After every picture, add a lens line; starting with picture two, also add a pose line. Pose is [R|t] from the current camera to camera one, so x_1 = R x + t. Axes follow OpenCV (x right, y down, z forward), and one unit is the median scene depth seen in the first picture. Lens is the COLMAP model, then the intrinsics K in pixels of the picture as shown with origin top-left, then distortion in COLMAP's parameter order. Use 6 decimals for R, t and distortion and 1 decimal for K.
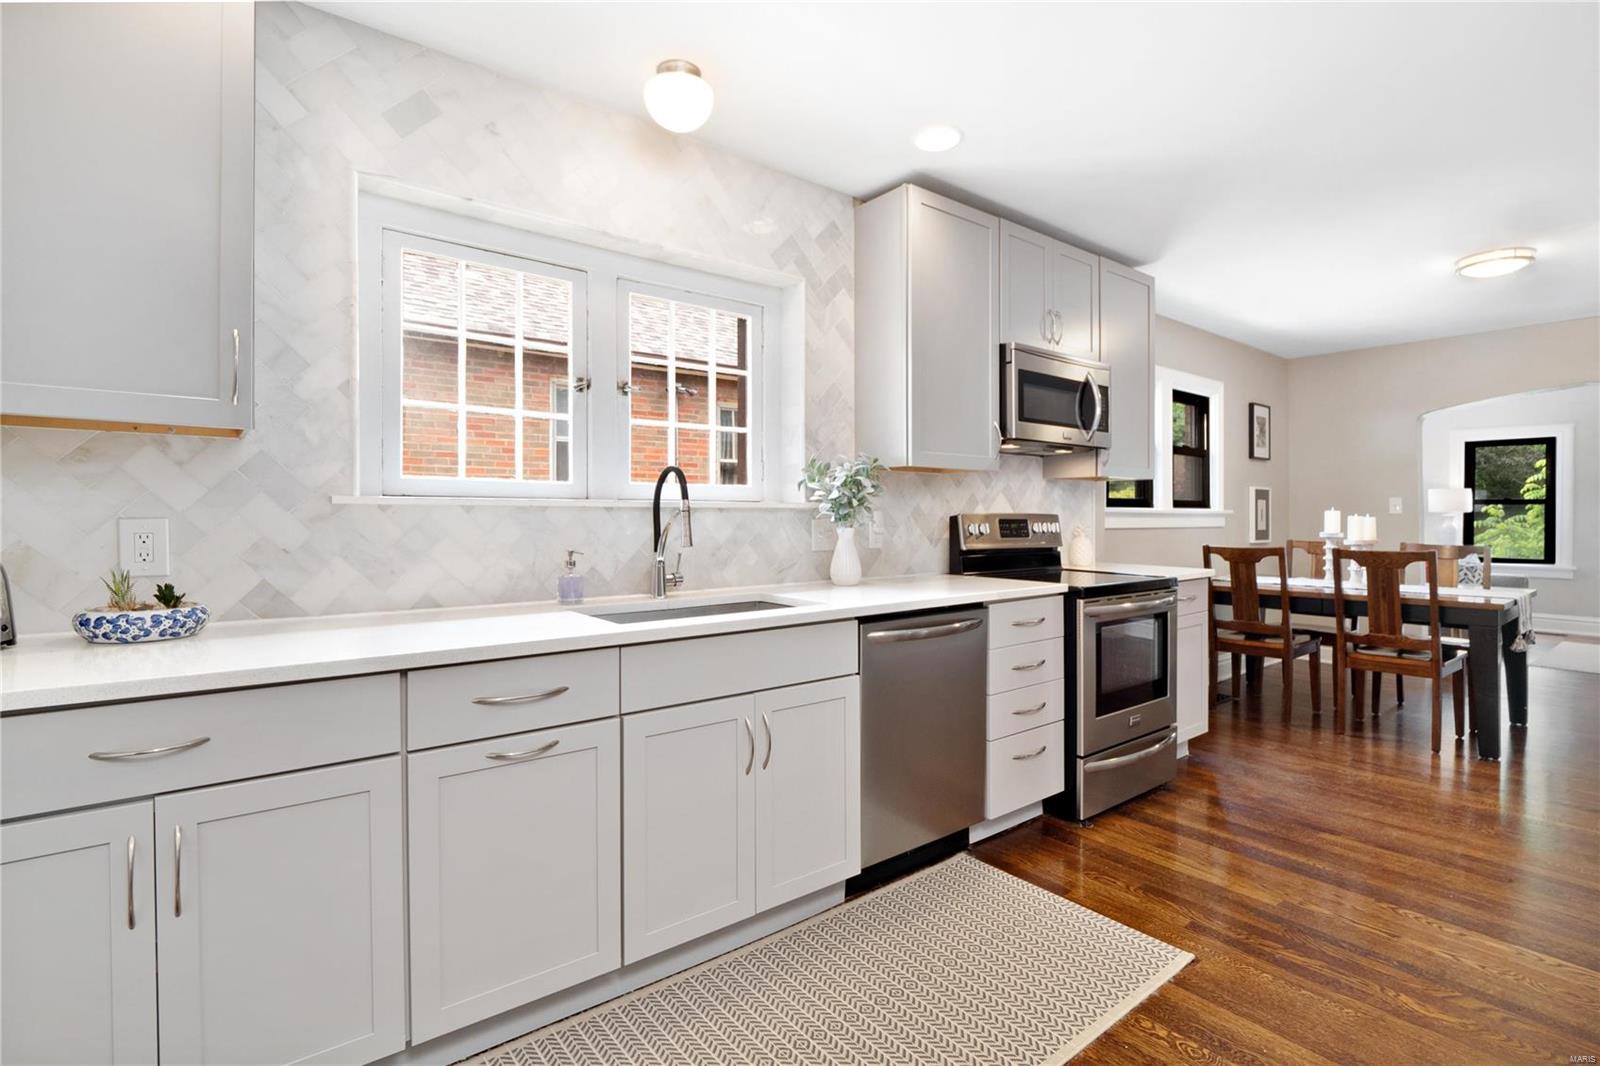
lens RADIAL K [[763.4, 0, 798.8], [0, 763.4, 510.0], [0, 0, 1]] dist [-0.007944, -0.001037]
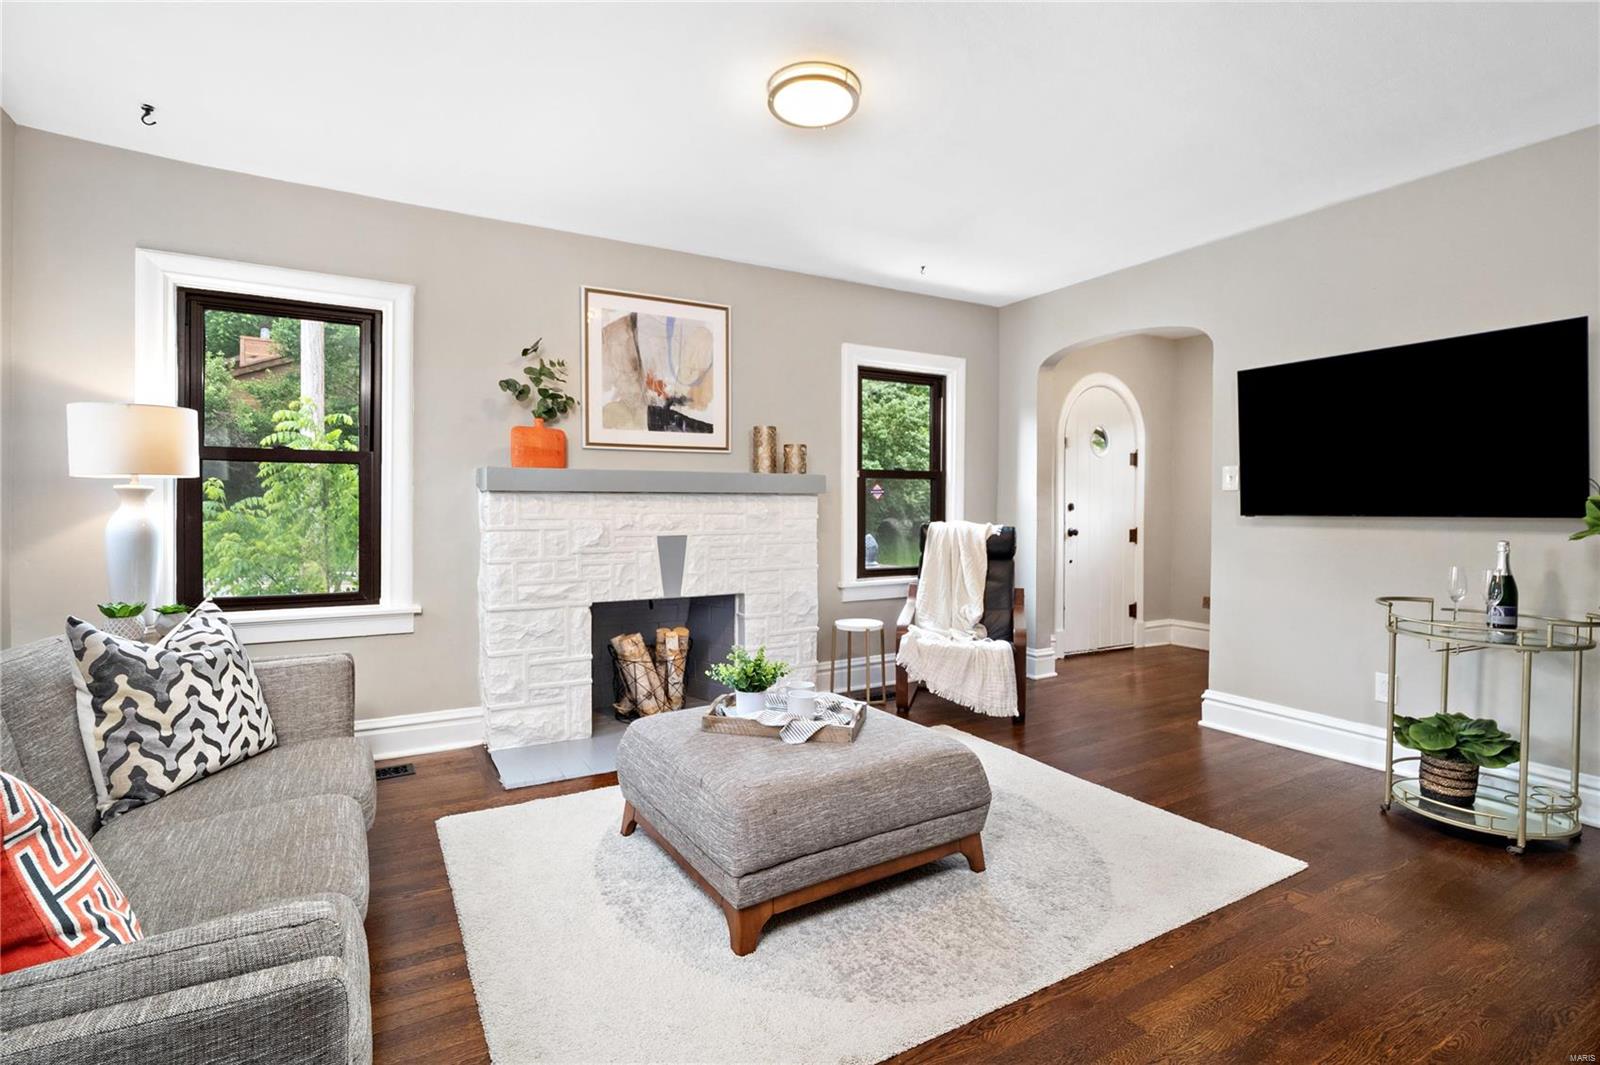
lens RADIAL K [[763.4, 0, 807.4], [0, 763.4, 507.7], [0, 0, 1]] dist [-0.007944, -0.001037]
pose [[0.135208, -0.005805, 0.990800, 1.243667], [-0.003742, 0.999973, 0.006370, 0.027727], [-0.990810, -0.004568, 0.135183, 1.449626]]
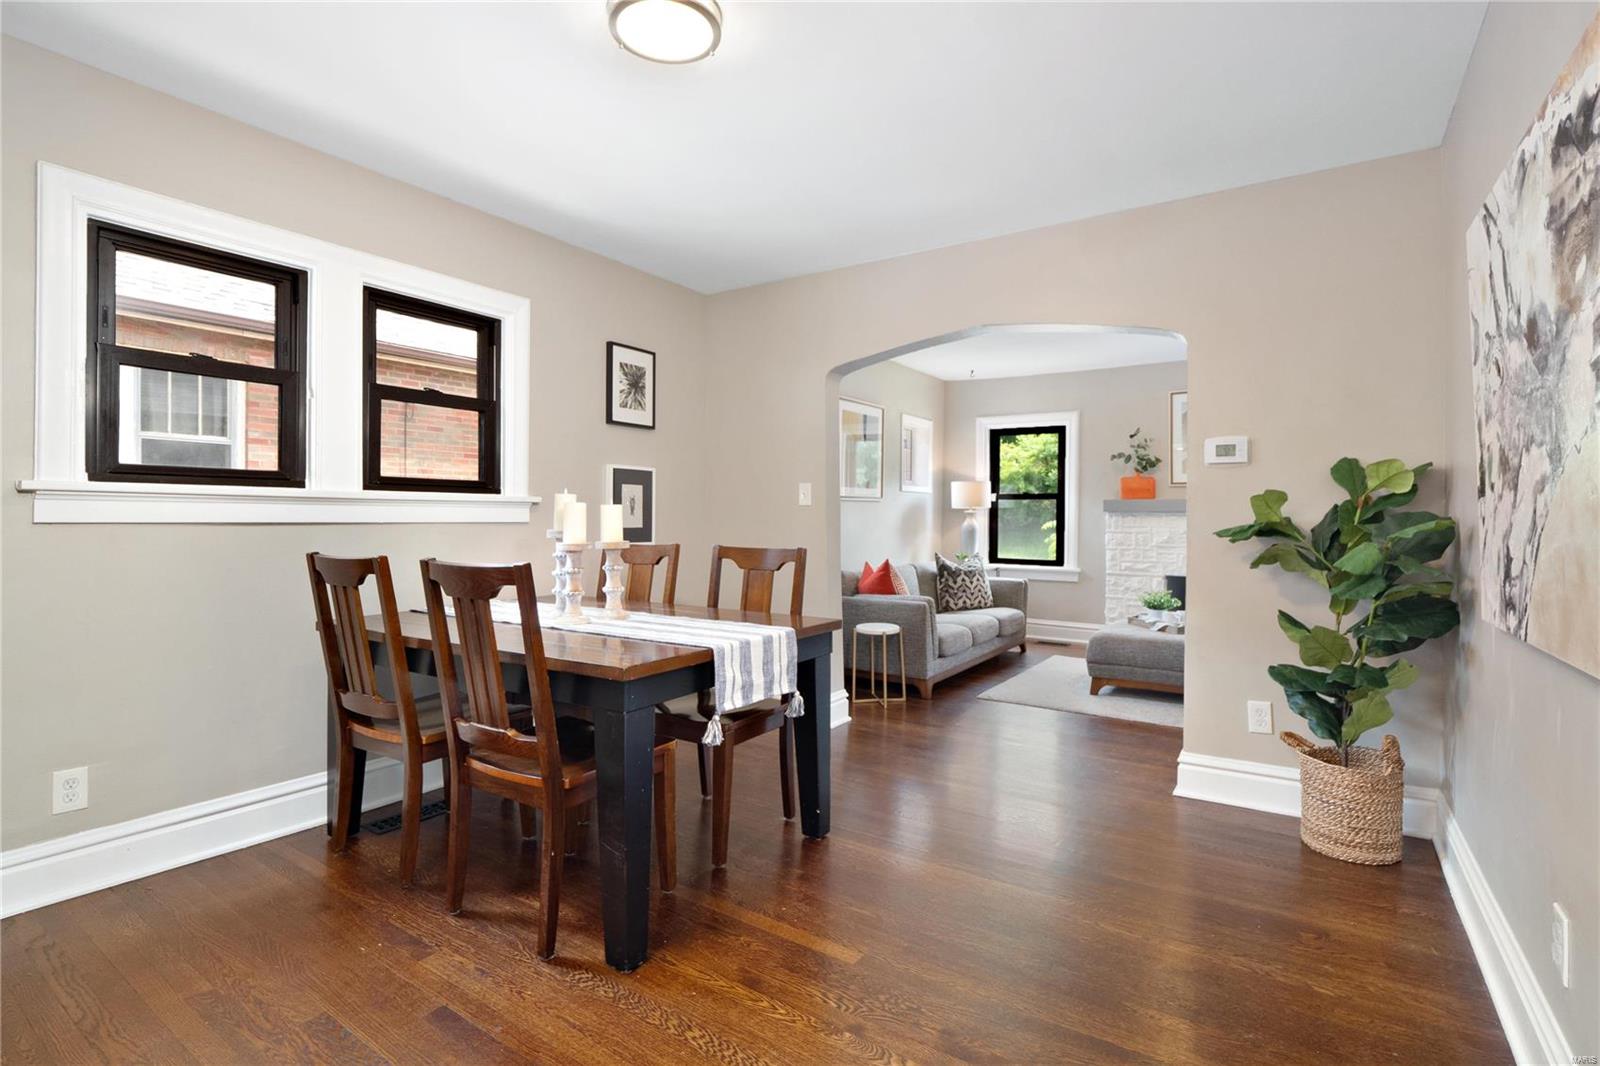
lens RADIAL K [[763.4, 0, 786.0], [0, 763.4, 521.0], [0, 0, 1]] dist [-0.007944, -0.001037]
pose [[0.955276, -0.000606, 0.295716, 0.855090], [-0.002510, 0.999945, 0.010155, 0.020121], [-0.295706, -0.010443, 0.955222, 0.470233]]
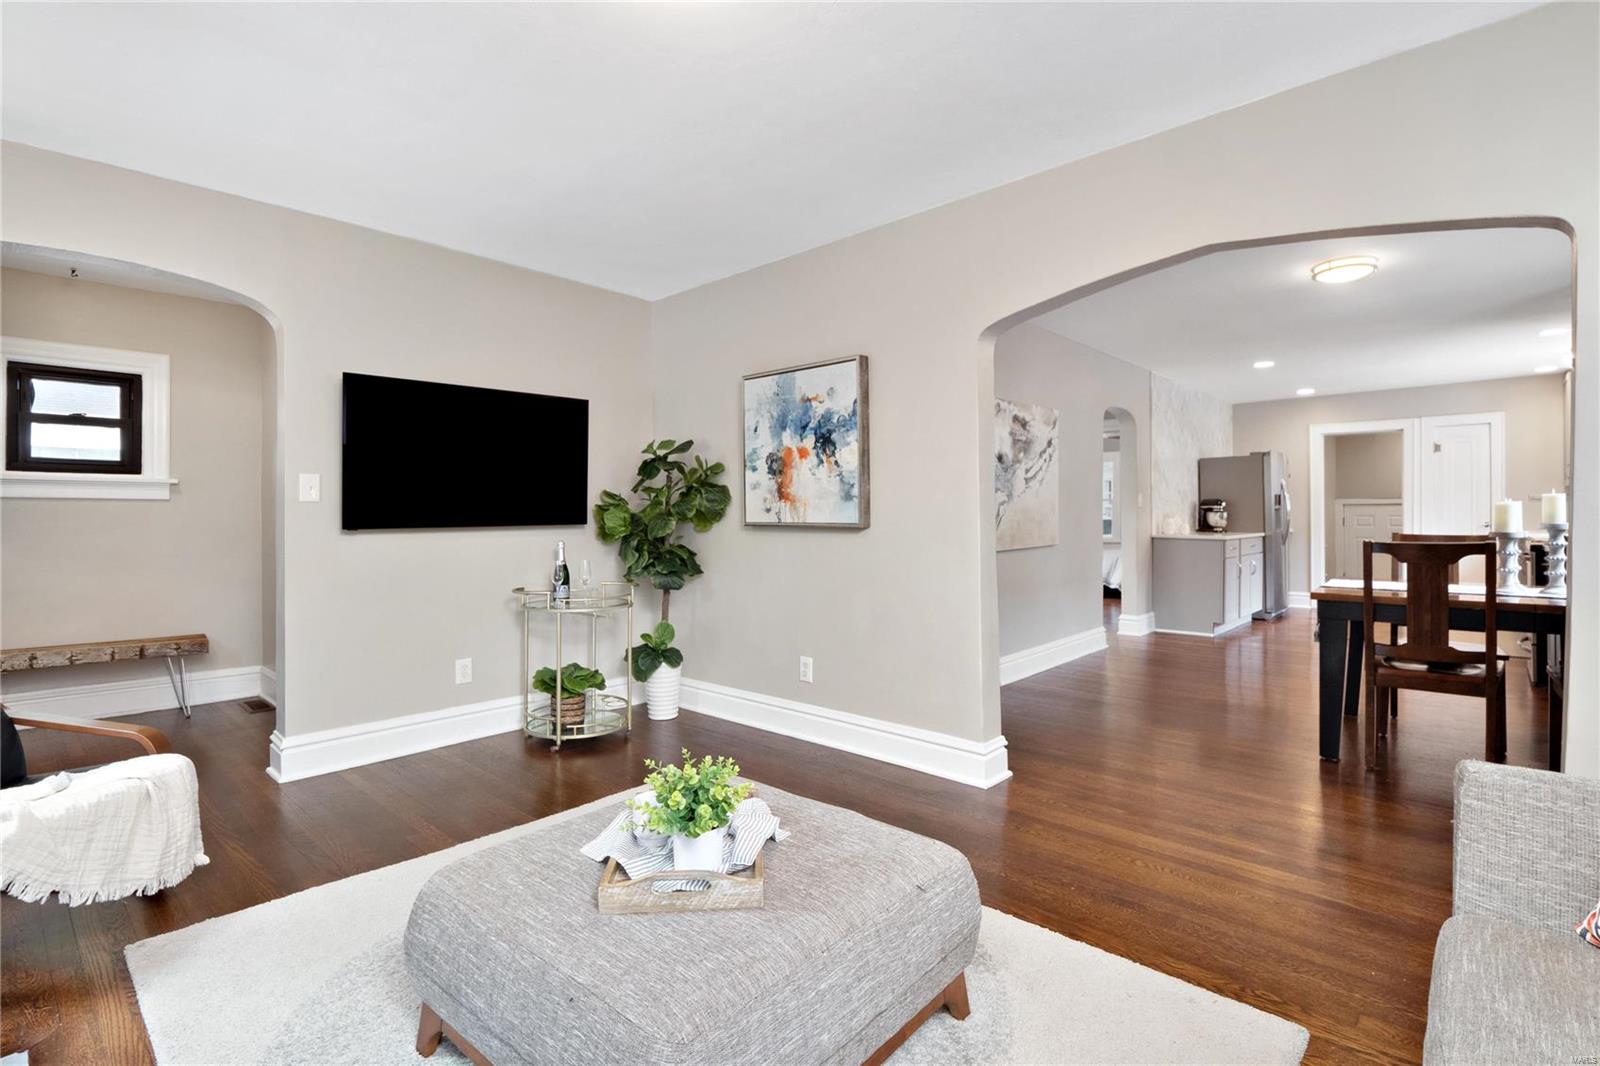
lens RADIAL K [[763.4, 0, 801.6], [0, 763.4, 520.5], [0, 0, 1]] dist [-0.007944, -0.001037]
pose [[-0.987575, 0.004362, -0.157088, 1.889874], [0.003826, 0.999986, 0.003715, 0.029520], [0.157102, 0.003067, -0.987578, 1.992431]]
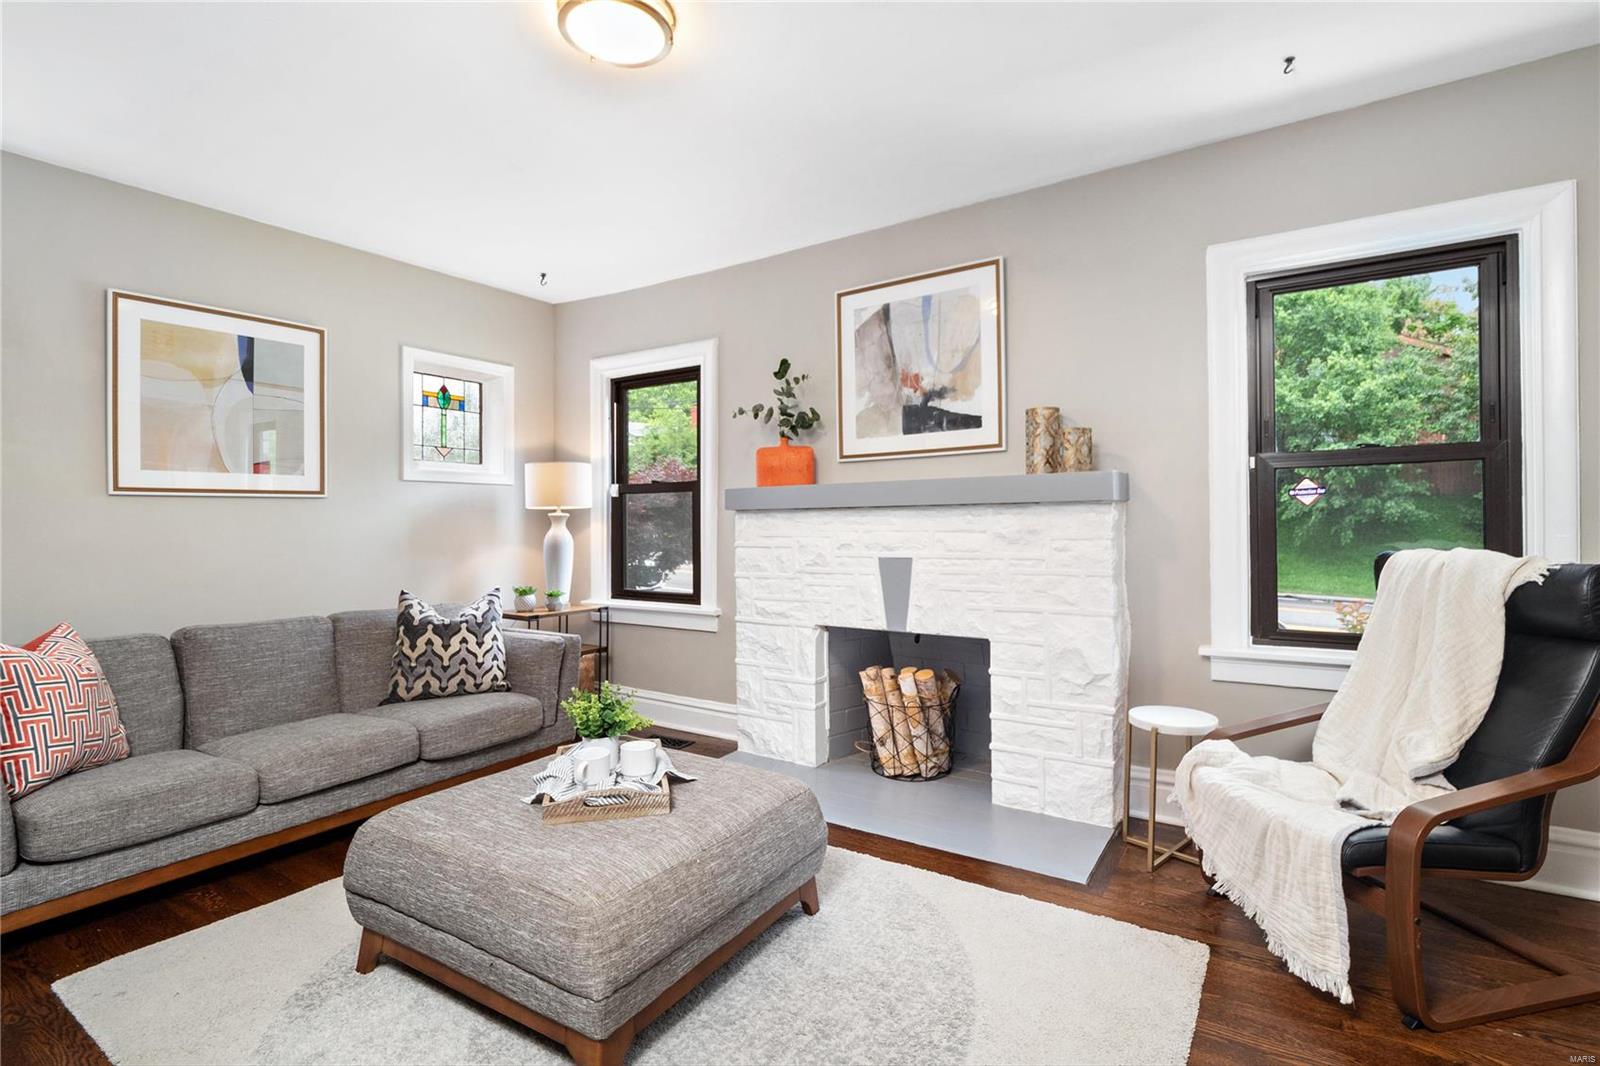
lens RADIAL K [[763.4, 0, 781.0], [0, 763.4, 509.1], [0, 0, 1]] dist [-0.007944, -0.001037]
pose [[0.953196, -0.007405, 0.302263, 1.855677], [0.012958, 0.999782, -0.016373, 0.030201], [-0.302076, 0.019524, 0.953084, 0.983216]]
